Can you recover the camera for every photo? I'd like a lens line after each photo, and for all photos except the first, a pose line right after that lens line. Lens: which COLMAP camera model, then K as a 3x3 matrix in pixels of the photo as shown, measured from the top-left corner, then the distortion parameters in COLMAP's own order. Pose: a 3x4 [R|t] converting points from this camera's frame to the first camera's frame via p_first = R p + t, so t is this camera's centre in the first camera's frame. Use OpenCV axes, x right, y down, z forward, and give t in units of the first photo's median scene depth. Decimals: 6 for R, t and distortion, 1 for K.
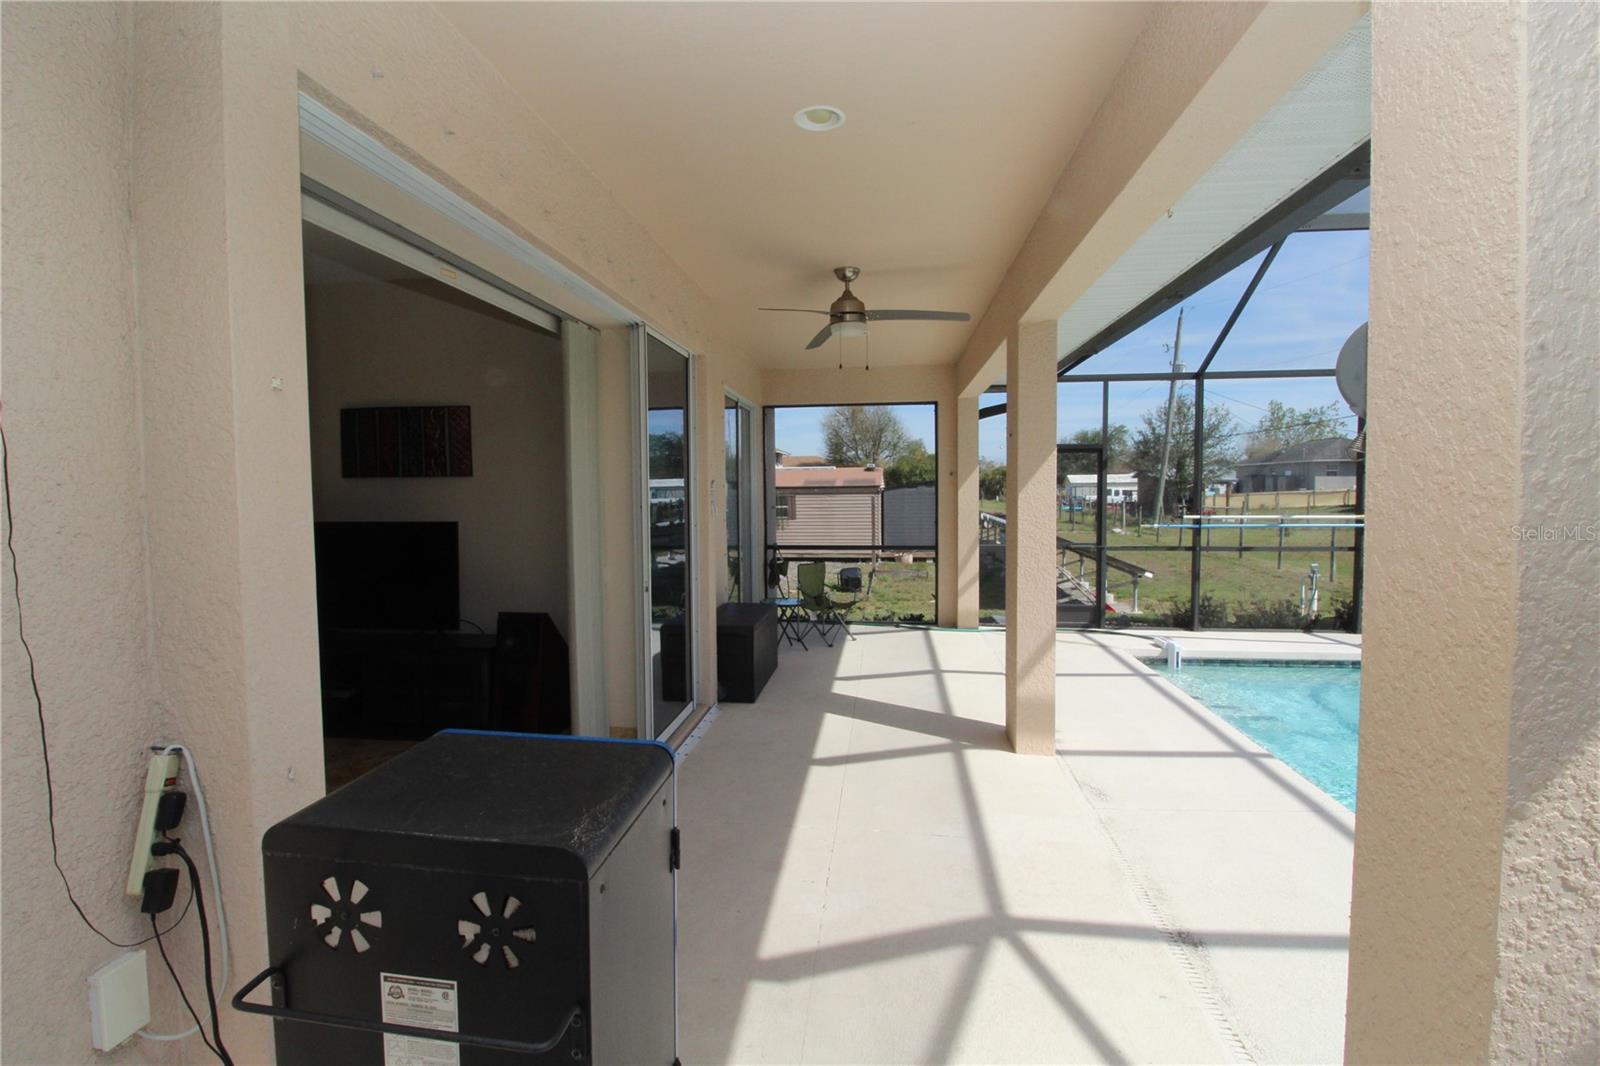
lens RADIAL K [[736.9, 0, 794.0], [0, 736.9, 529.6], [0, 0, 1]] dist [-0.004209, -0.010669]
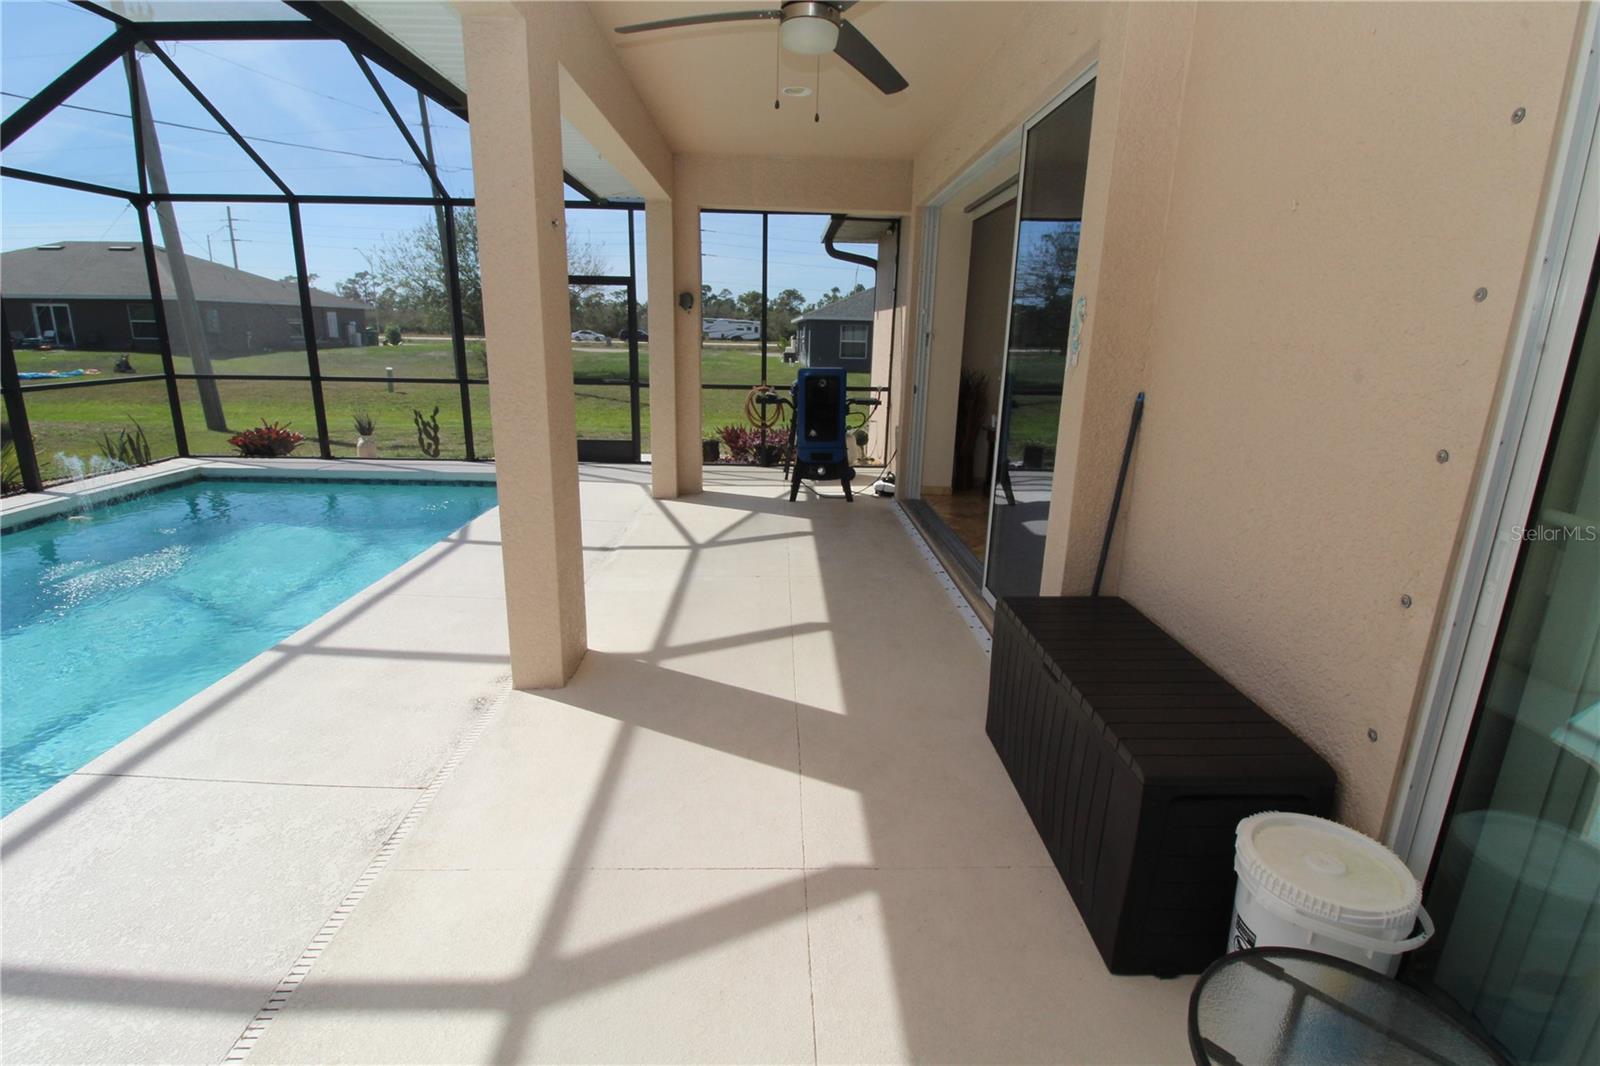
lens RADIAL K [[736.9, 0, 798.8], [0, 736.9, 532.0], [0, 0, 1]] dist [-0.004209, -0.010669]
pose [[-0.987344, 0.028161, -0.156074, 0.195337], [-0.023296, 0.947679, 0.318372, -0.083611], [0.156873, 0.317979, -0.935030, 1.767377]]
